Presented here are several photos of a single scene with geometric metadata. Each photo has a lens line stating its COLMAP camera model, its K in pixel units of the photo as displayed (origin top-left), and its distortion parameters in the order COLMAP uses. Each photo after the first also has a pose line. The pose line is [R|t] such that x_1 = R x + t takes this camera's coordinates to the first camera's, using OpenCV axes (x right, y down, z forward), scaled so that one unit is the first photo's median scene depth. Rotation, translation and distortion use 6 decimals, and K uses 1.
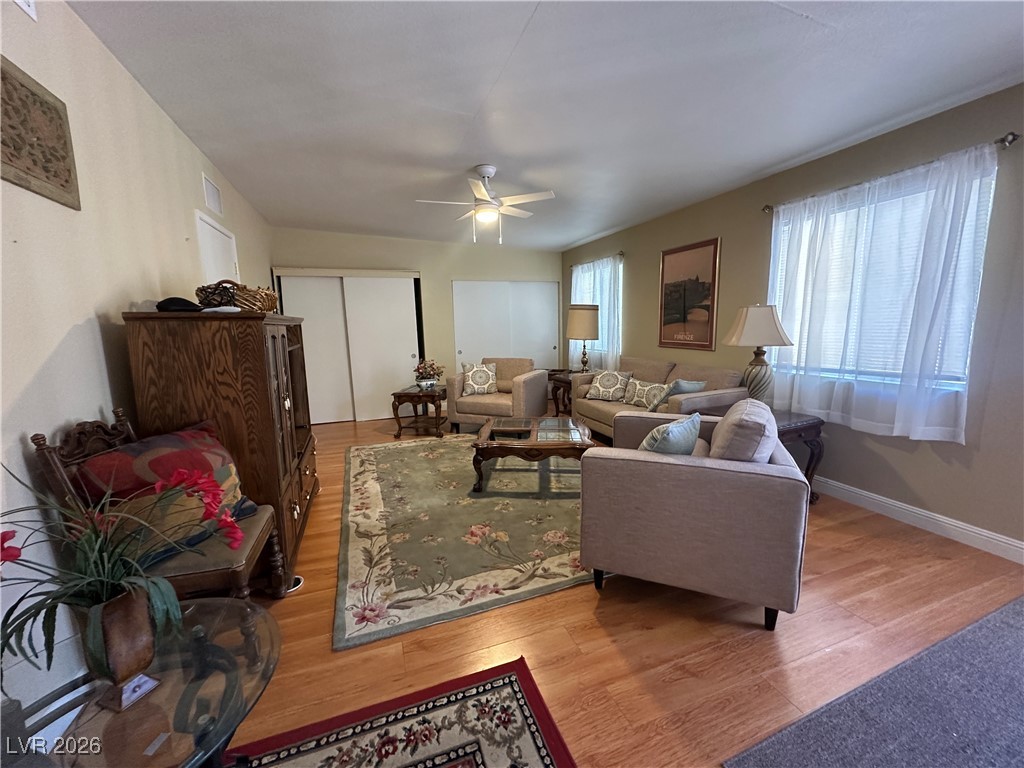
lens RADIAL K [[406.8, 0, 512.0], [0, 406.8, 385.2], [0, 0, 1]] dist [-0.001538, 0.000074]
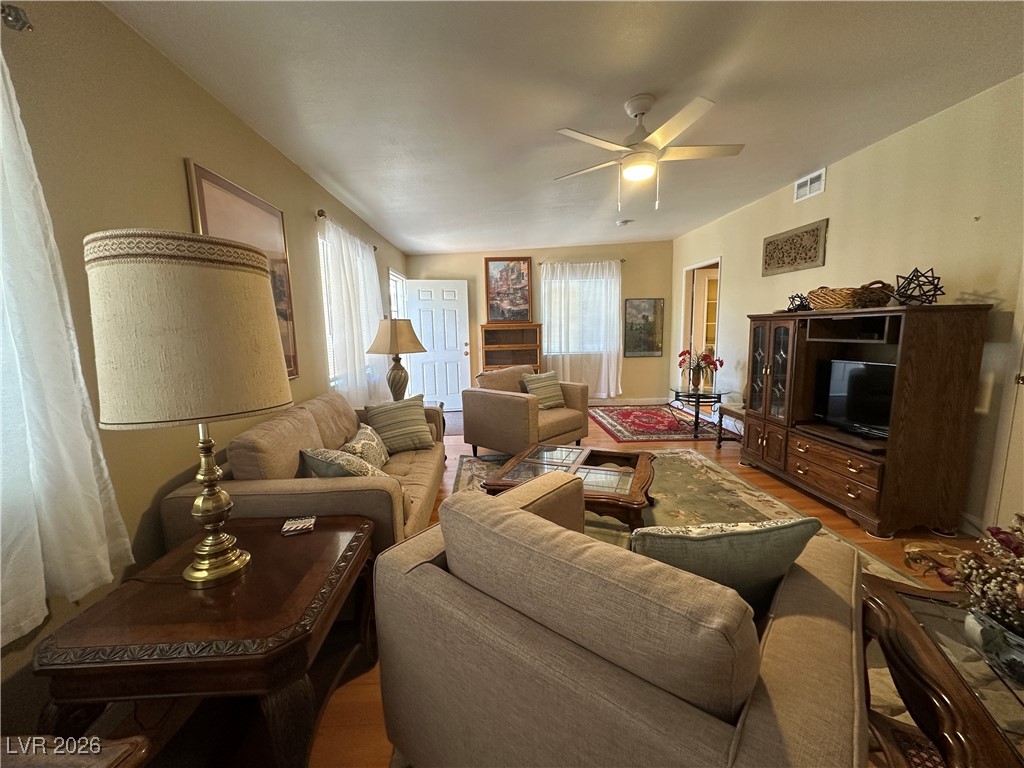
lens RADIAL K [[406.8, 0, 509.7], [0, 406.8, 384.1], [0, 0, 1]] dist [-0.001538, 0.000074]
pose [[-0.949926, -0.002907, 0.312460, -0.080277], [0.085434, 0.959439, 0.268659, -0.316409], [-0.300567, 0.281901, -0.911148, 2.101379]]
